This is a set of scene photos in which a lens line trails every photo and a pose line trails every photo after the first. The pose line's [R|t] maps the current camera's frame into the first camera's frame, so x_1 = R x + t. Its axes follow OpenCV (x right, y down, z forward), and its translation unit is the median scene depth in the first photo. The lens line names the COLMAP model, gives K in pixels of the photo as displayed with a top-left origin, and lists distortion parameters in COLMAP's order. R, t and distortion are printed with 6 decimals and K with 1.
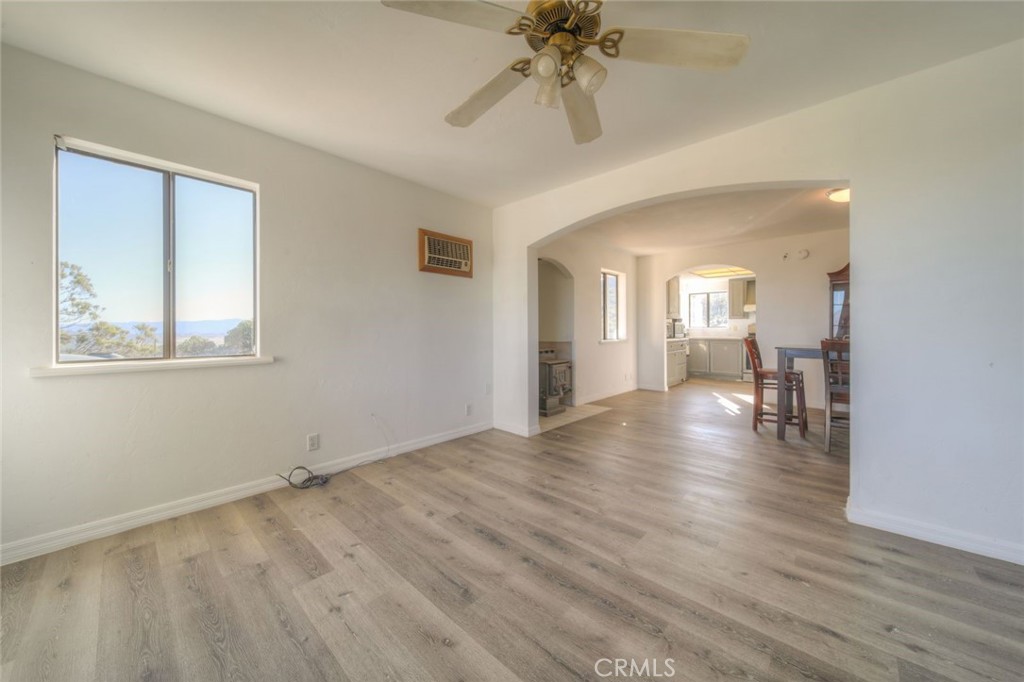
lens RADIAL K [[359.8, 0, 511.7], [0, 359.8, 334.2], [0, 0, 1]] dist [-0.000048, -0.001008]
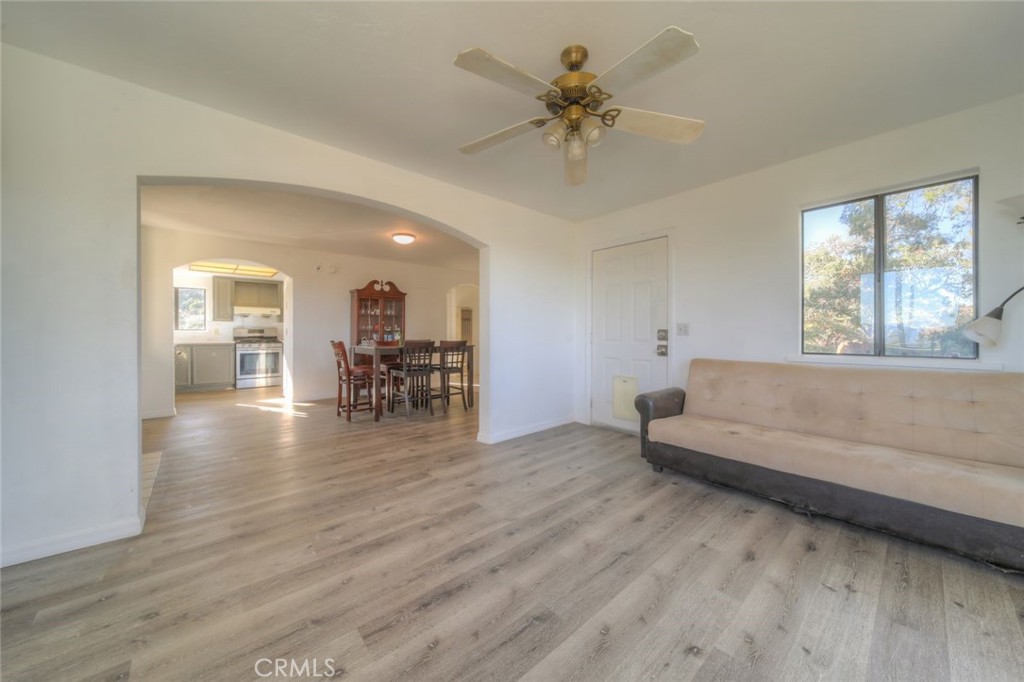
lens RADIAL K [[359.8, 0, 514.0], [0, 359.8, 333.9], [0, 0, 1]] dist [-0.000048, -0.001008]
pose [[0.103134, 0.000164, 0.994667, -0.907050], [0.011051, 0.999938, -0.001310, -0.005615], [-0.994606, 0.011127, 0.103126, 0.834563]]
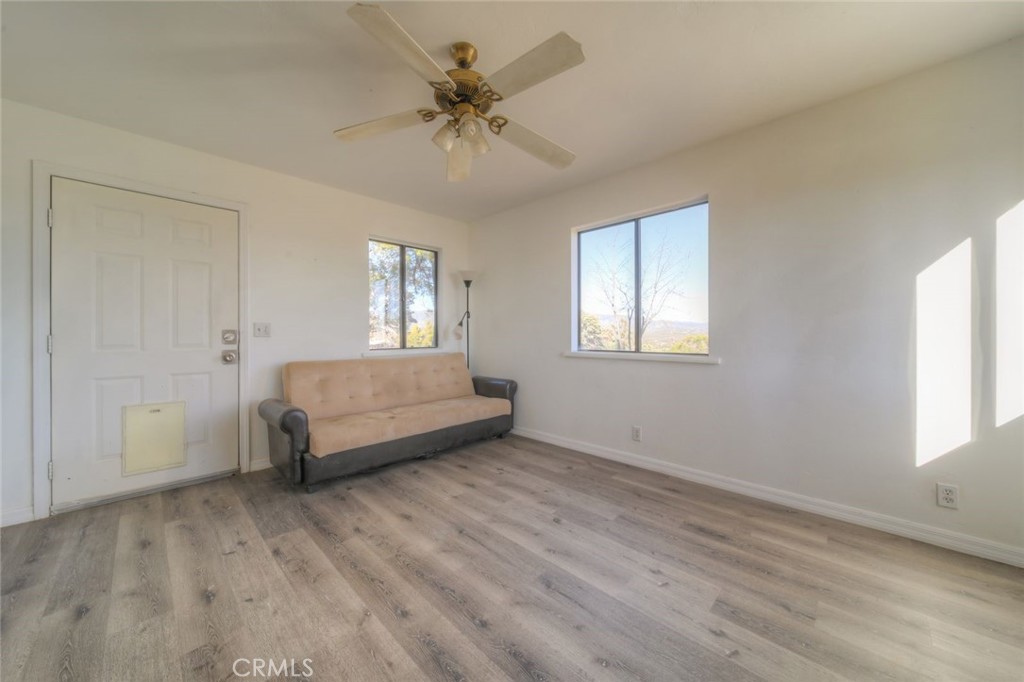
lens RADIAL K [[359.8, 0, 511.8], [0, 359.8, 333.9], [0, 0, 1]] dist [-0.000048, -0.001008]
pose [[-0.999646, 0.004871, 0.026151, -0.045629], [0.005169, 0.999922, 0.011331, -0.017526], [-0.026093, 0.011462, -0.999594, 1.766575]]
